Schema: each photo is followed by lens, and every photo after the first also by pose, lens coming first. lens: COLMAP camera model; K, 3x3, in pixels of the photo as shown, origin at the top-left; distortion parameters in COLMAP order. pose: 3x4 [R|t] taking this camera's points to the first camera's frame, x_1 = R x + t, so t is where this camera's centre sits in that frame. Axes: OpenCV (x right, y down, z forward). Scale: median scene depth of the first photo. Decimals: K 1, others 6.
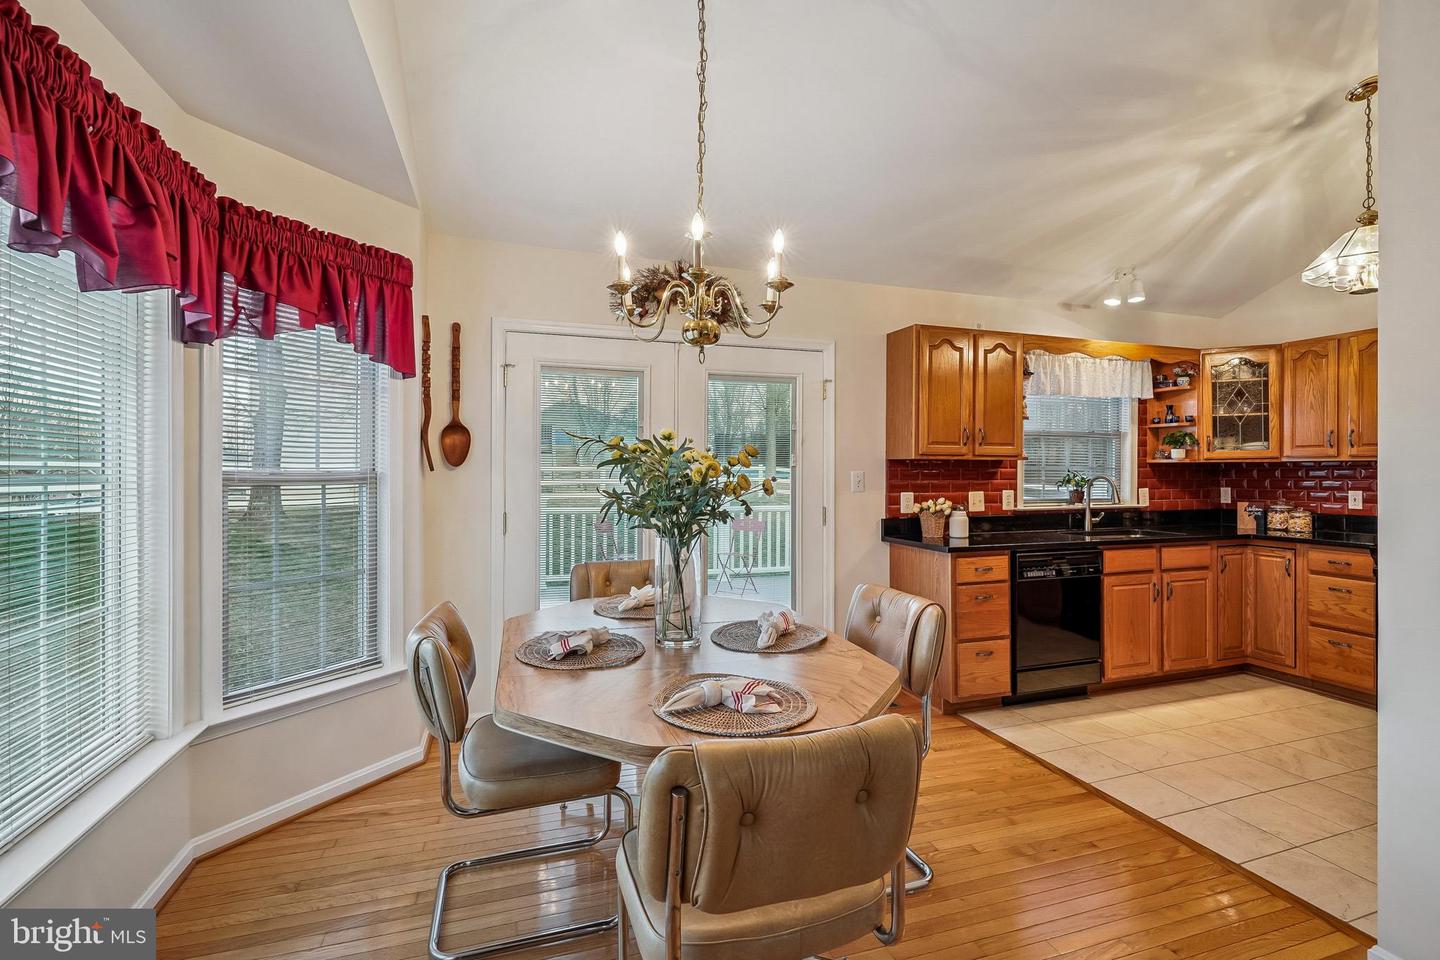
lens RADIAL K [[664.8, 0, 730.3], [0, 664.8, 472.4], [0, 0, 1]] dist [0.001807, -0.000261]
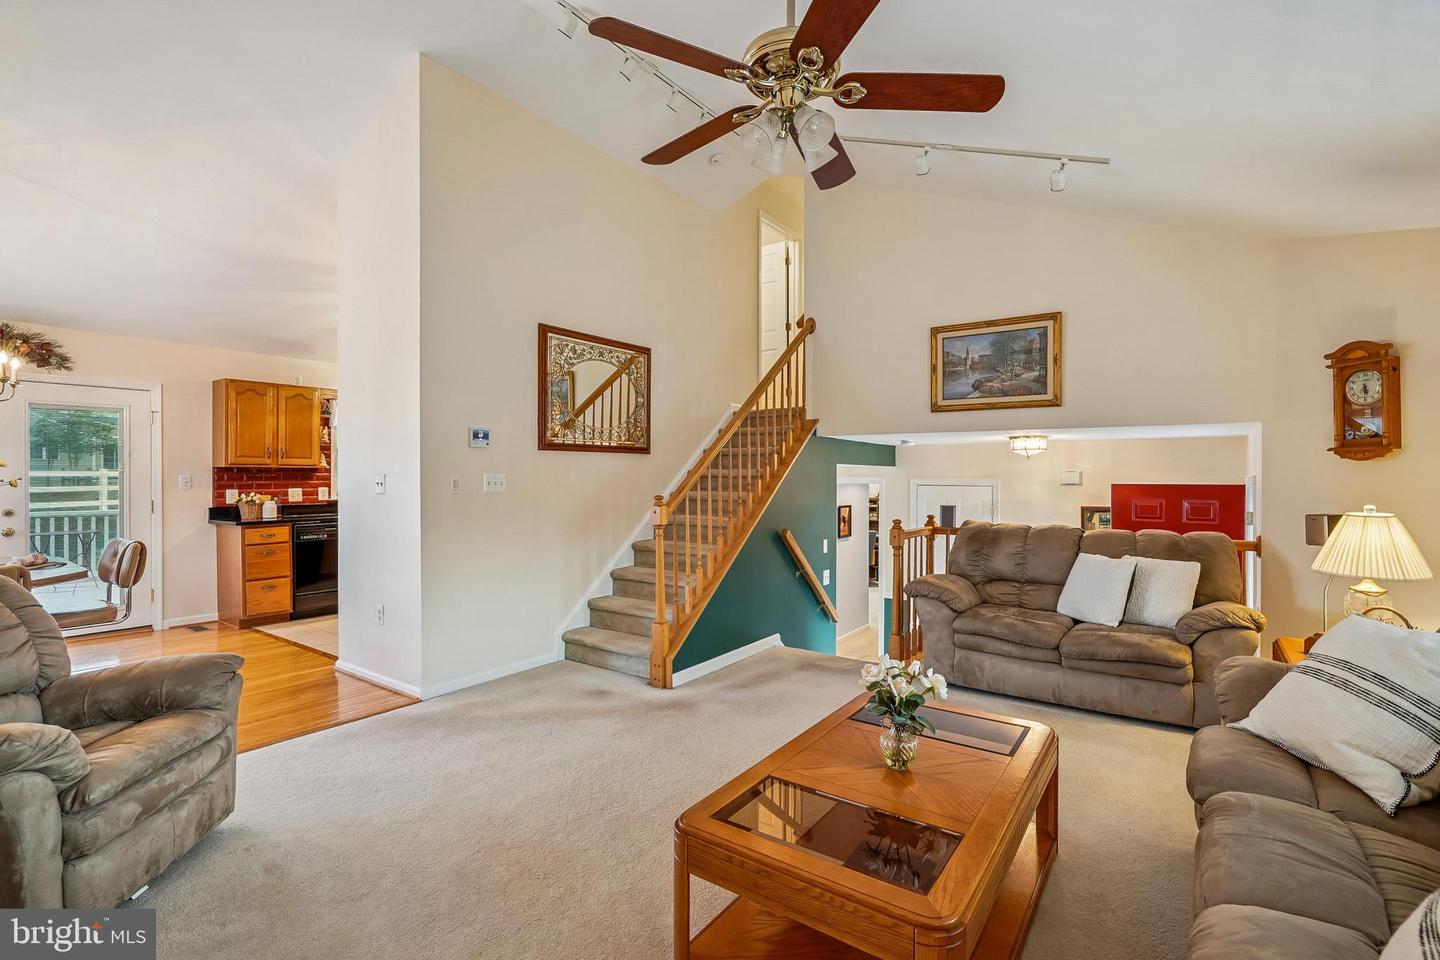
lens RADIAL K [[664.8, 0, 722.6], [0, 664.8, 477.8], [0, 0, 1]] dist [0.001807, -0.000261]
pose [[0.820066, -0.004747, 0.572250, 0.300028], [0.003852, 0.999989, 0.002775, 0.004341], [-0.572257, -0.000071, 0.820075, -0.795678]]
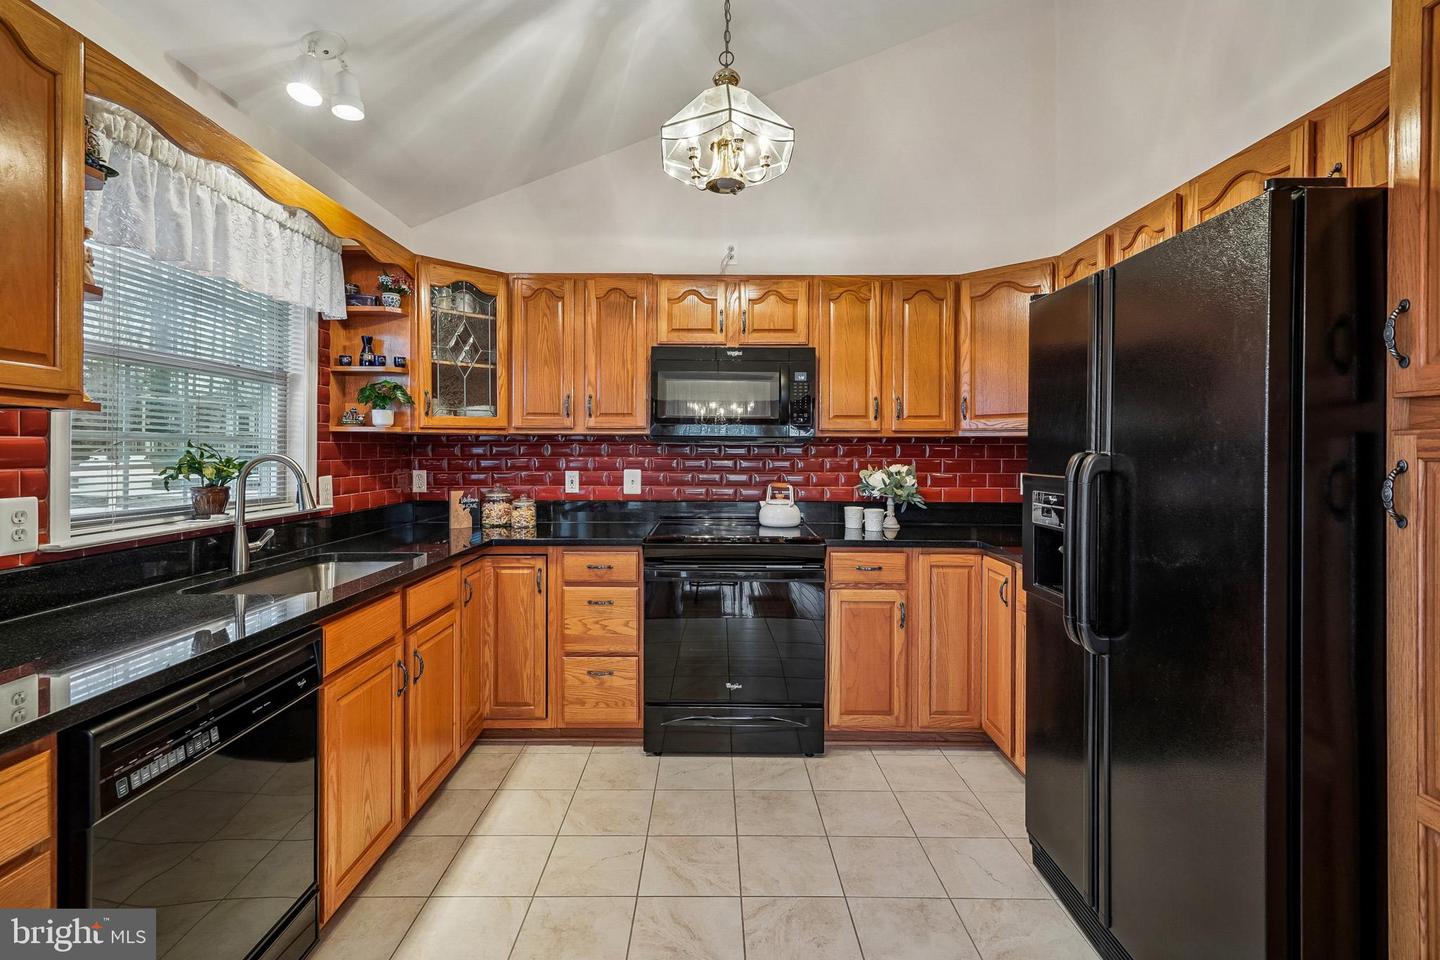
lens RADIAL K [[664.8, 0, 717.5], [0, 664.8, 452.4], [0, 0, 1]] dist [0.001807, -0.000261]
pose [[0.322276, -0.000999, 0.946645, 0.207254], [0.001318, 0.999999, 0.000607, 0.004015], [-0.946645, 0.001053, 0.322277, 0.545178]]
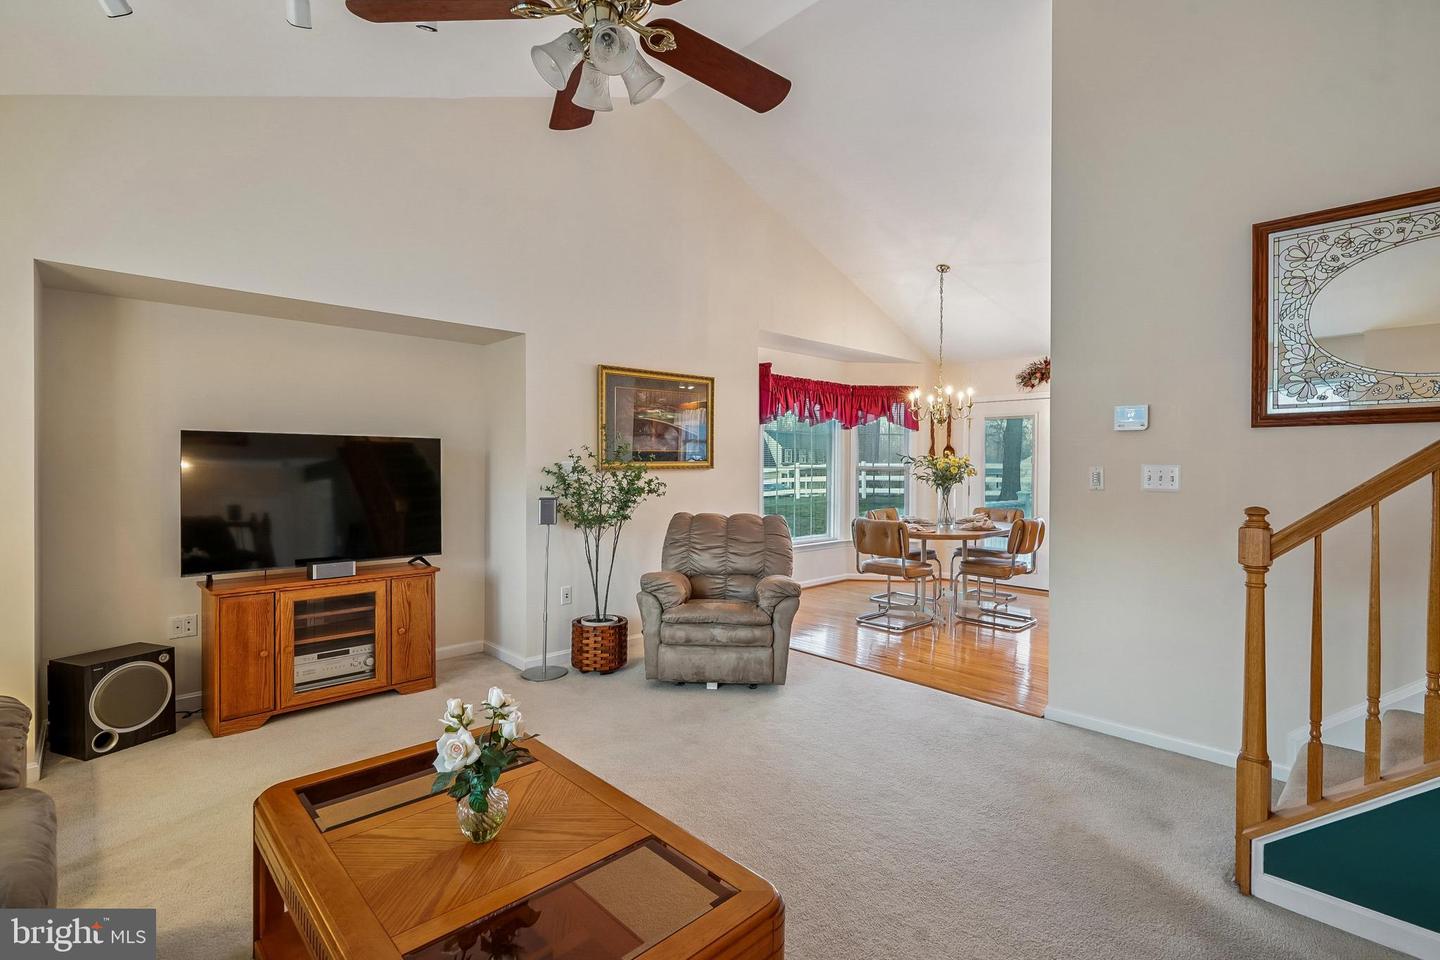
lens RADIAL K [[664.8, 0, 730.4], [0, 664.8, 474.9], [0, 0, 1]] dist [0.001807, -0.000261]
pose [[0.423798, 0.012924, -0.905664, 1.044148], [-0.007639, 0.999914, 0.010694, 0.006263], [0.905724, 0.002386, 0.423860, -0.515115]]
